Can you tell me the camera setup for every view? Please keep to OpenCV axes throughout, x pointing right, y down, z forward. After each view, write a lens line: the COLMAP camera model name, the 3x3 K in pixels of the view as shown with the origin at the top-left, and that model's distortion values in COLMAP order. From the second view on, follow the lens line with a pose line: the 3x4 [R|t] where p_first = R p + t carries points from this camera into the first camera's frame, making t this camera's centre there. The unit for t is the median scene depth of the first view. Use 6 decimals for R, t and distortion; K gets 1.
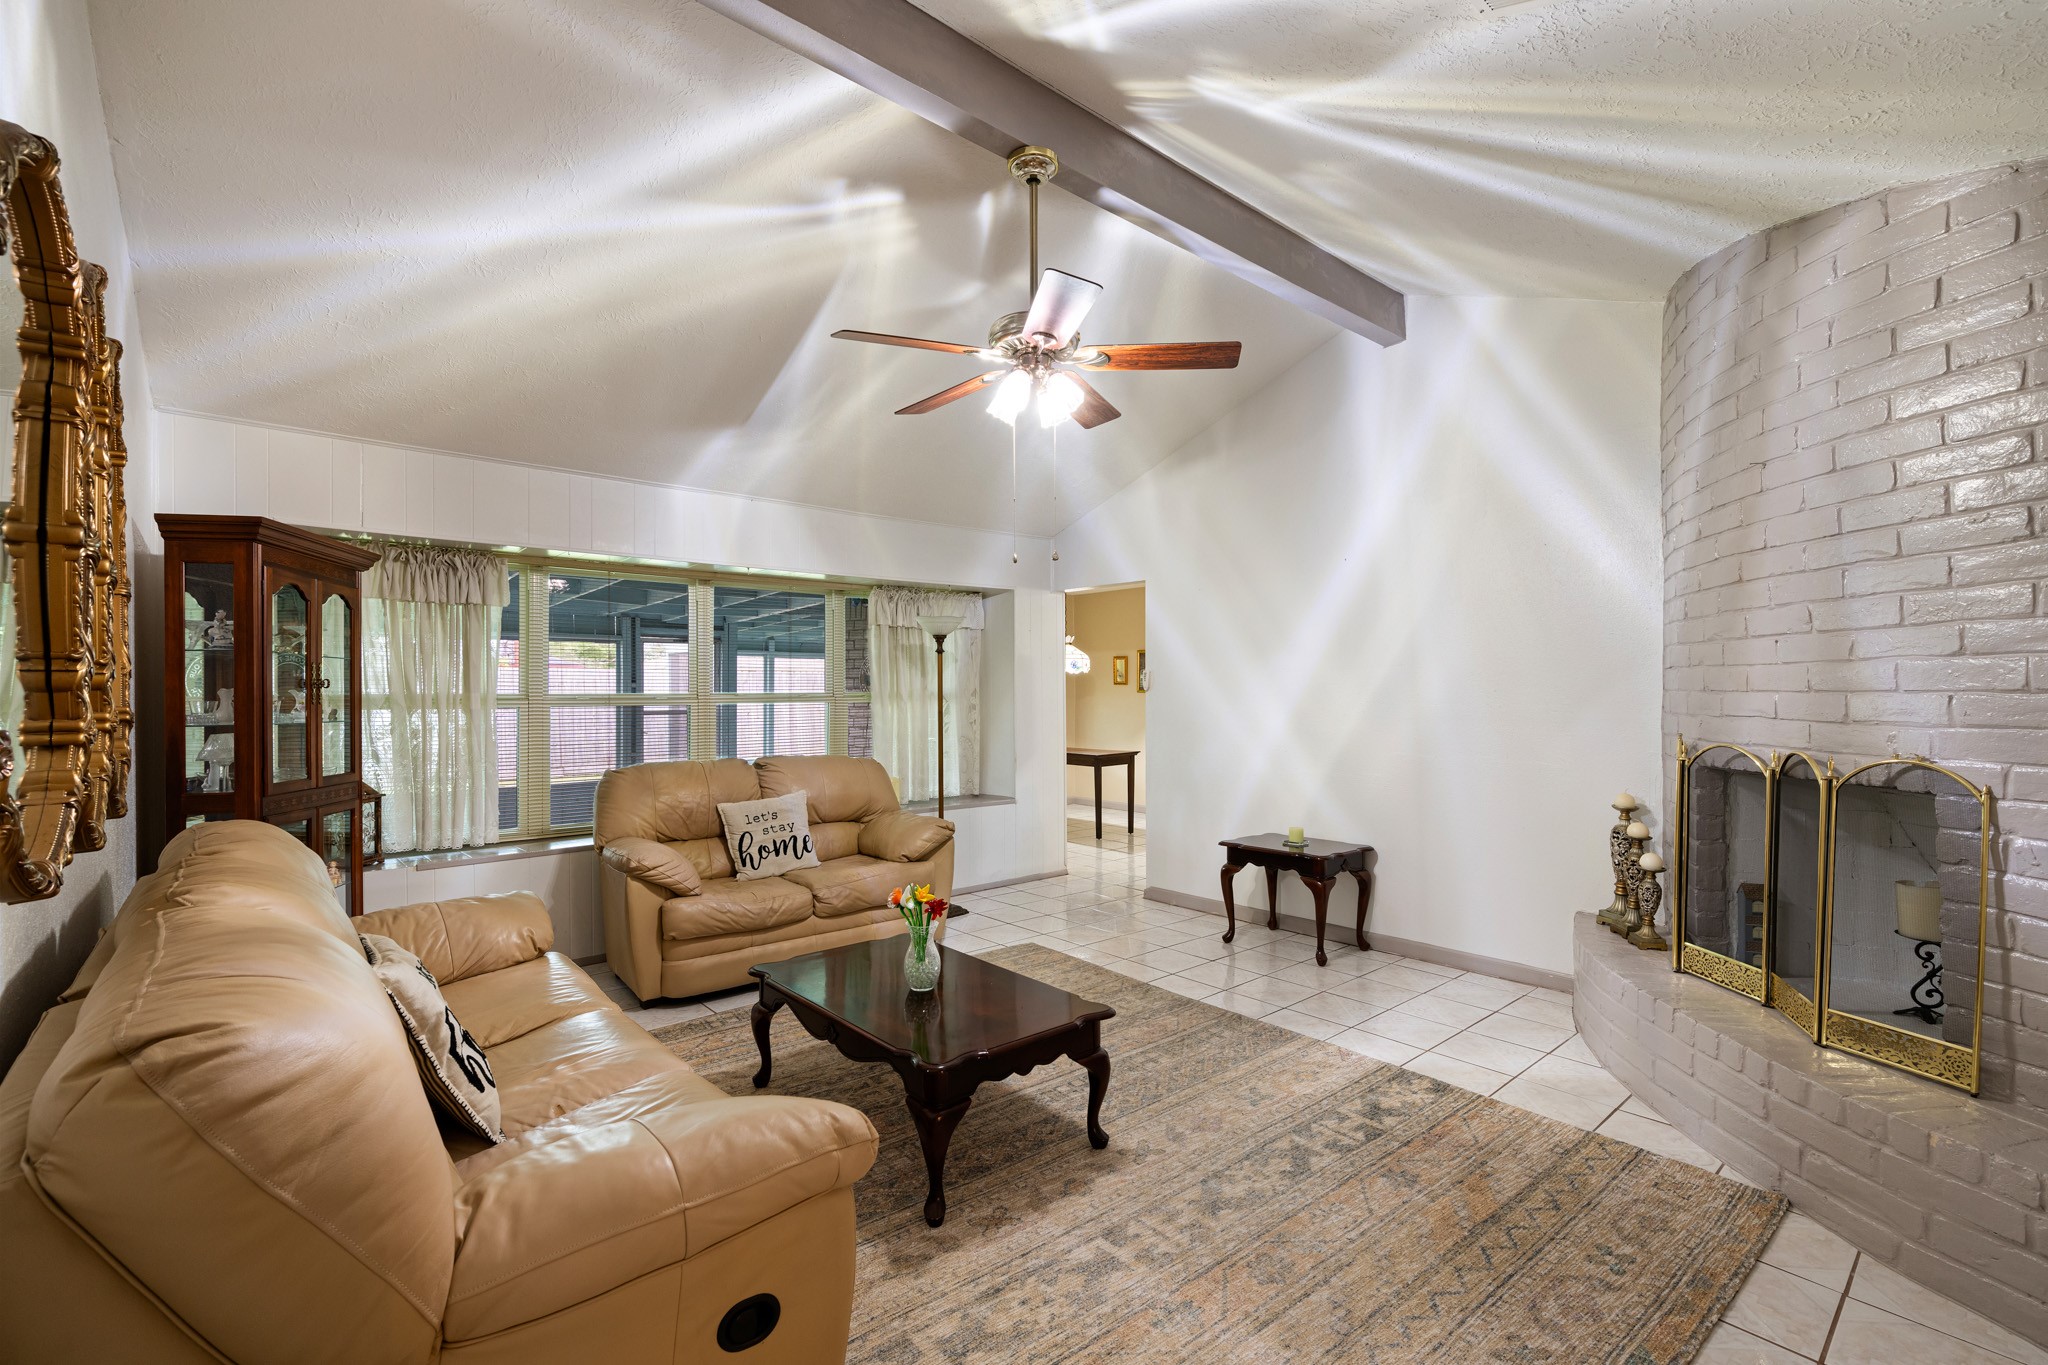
lens RADIAL K [[897.8, 0, 1031.1], [0, 897.8, 693.6], [0, 0, 1]] dist [-0.000277, 0.000378]
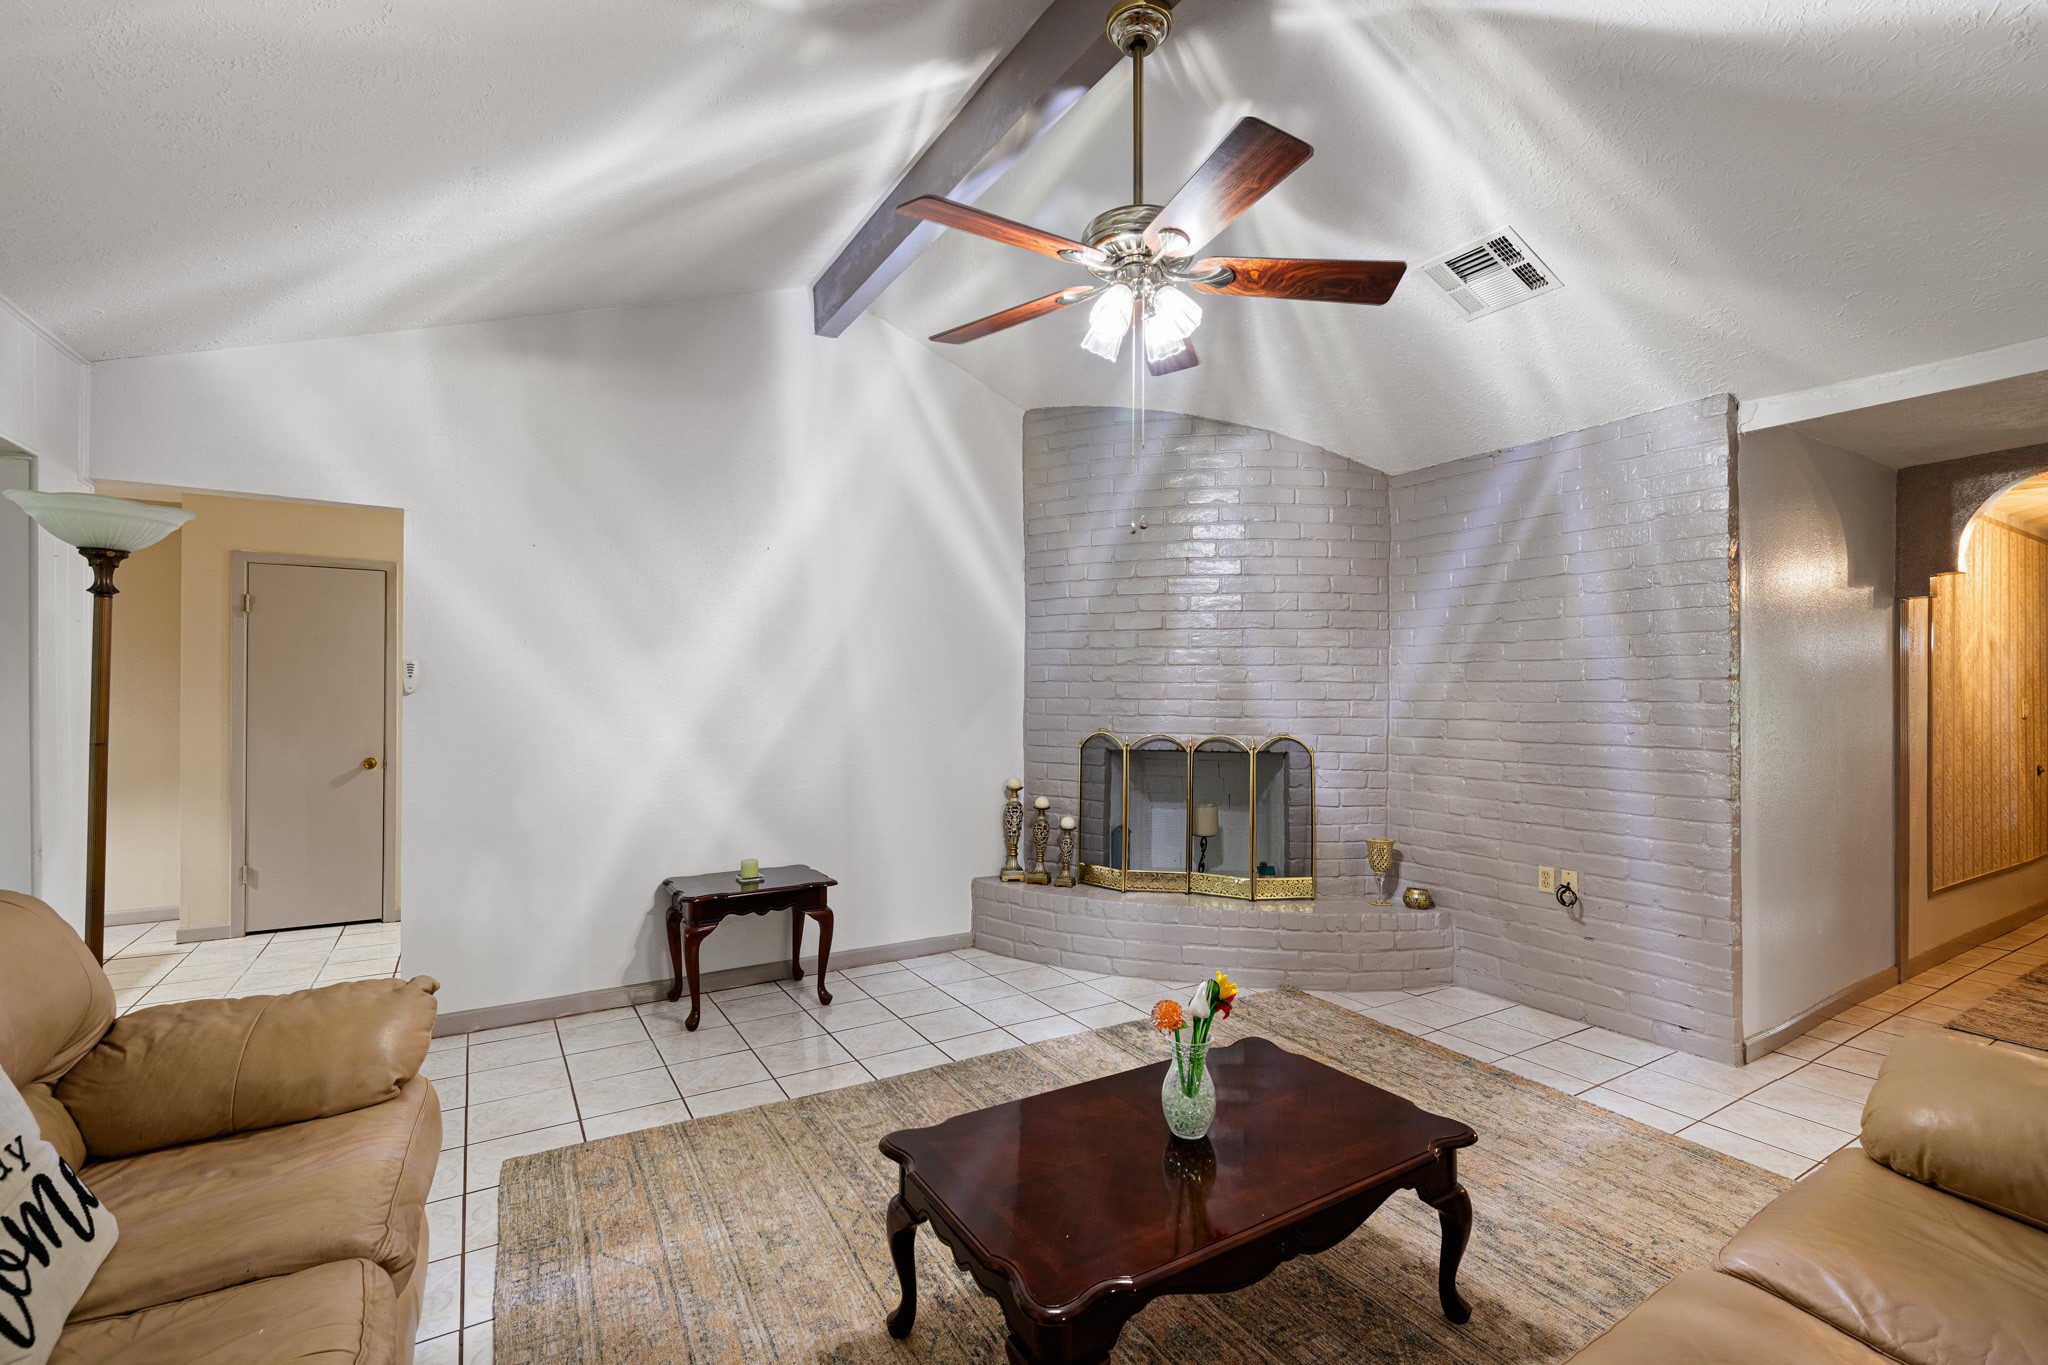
lens RADIAL K [[897.8, 0, 1031.1], [0, 897.8, 693.6], [0, 0, 1]] dist [-0.000277, 0.000378]
pose [[0.155173, 0.008417, 0.987851, -0.558210], [-0.002052, 0.999964, -0.008198, 0.000884], [-0.987885, -0.000755, 0.155185, 0.694529]]
